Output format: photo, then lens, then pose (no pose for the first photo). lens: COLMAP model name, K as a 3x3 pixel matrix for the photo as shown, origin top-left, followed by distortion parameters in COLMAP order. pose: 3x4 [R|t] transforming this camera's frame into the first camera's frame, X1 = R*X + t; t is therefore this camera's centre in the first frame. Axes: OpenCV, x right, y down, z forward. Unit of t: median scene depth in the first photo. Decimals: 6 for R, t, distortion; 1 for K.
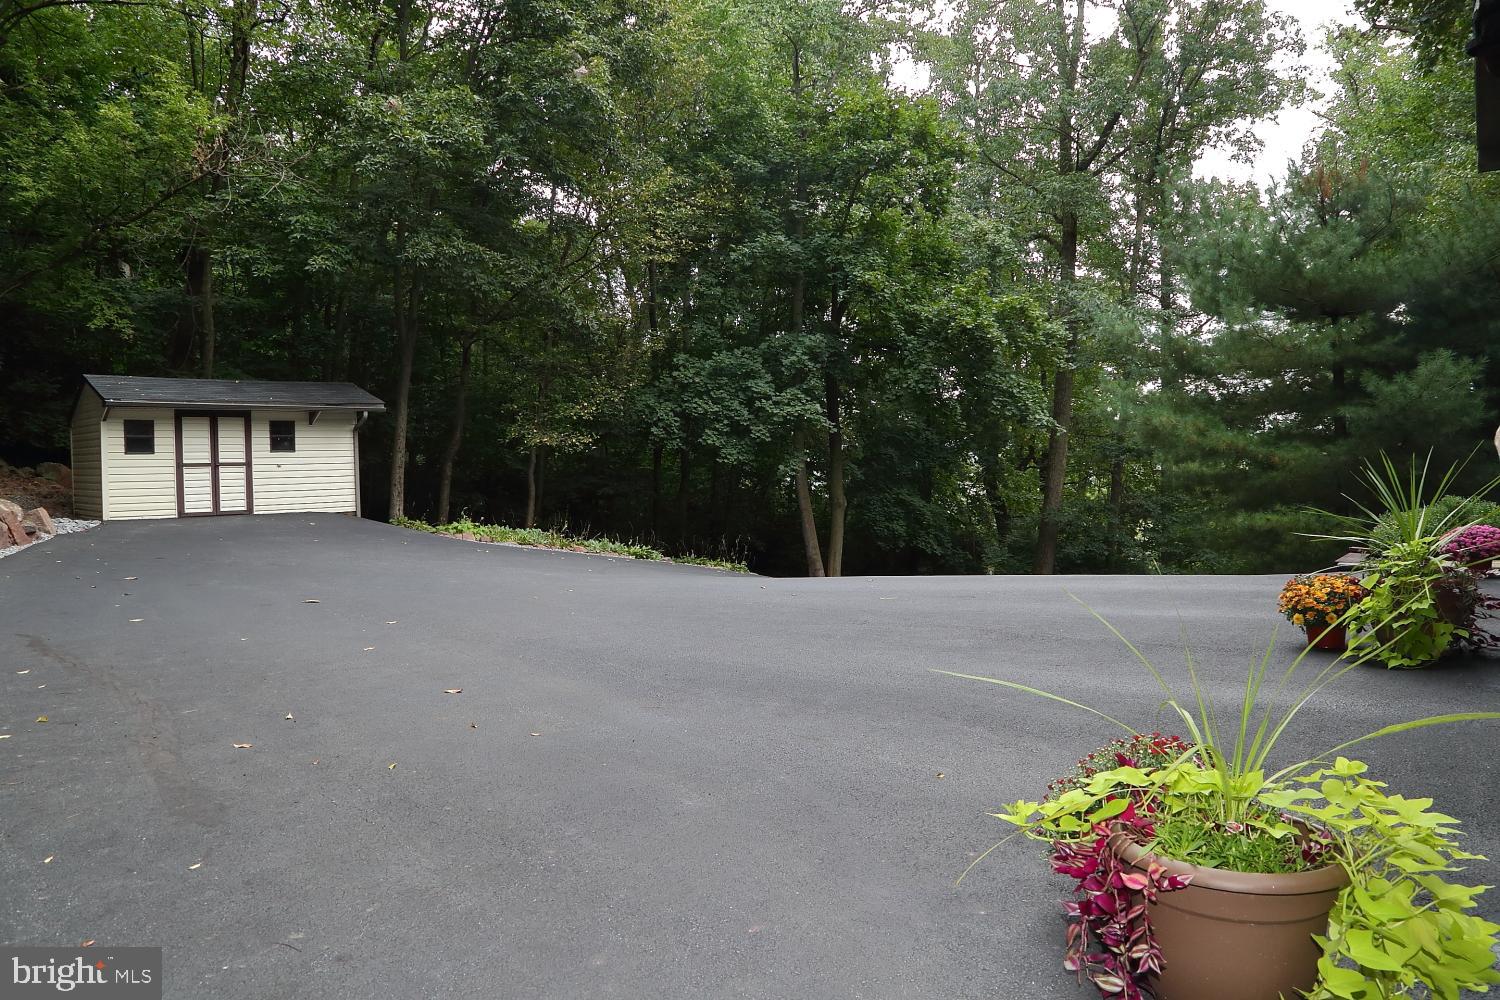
lens RADIAL K [[1055.5, 0, 749.6], [0, 1055.5, 500.2], [0, 0, 1]] dist [-0.103825, -0.001599]
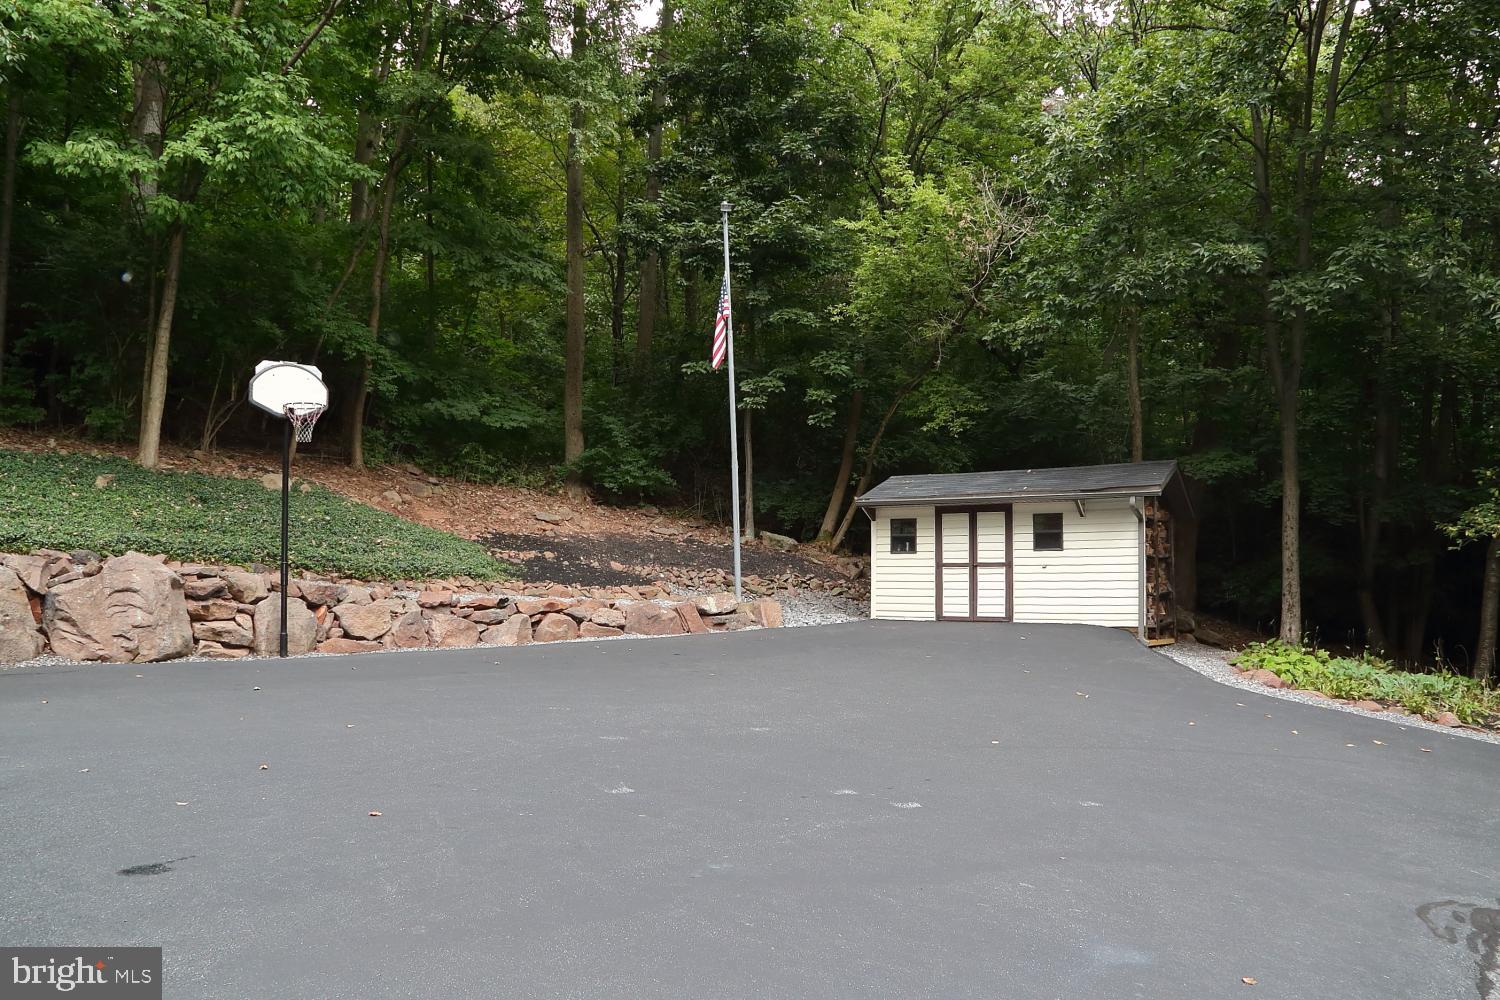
lens RADIAL K [[1055.5, 0, 749.7], [0, 1055.5, 503.6], [0, 0, 1]] dist [-0.103825, -0.001599]
pose [[0.157457, -0.043910, -0.986549, 0.364464], [-0.032743, 0.998230, -0.049656, -0.035888], [0.986983, 0.040122, 0.155741, 0.653803]]
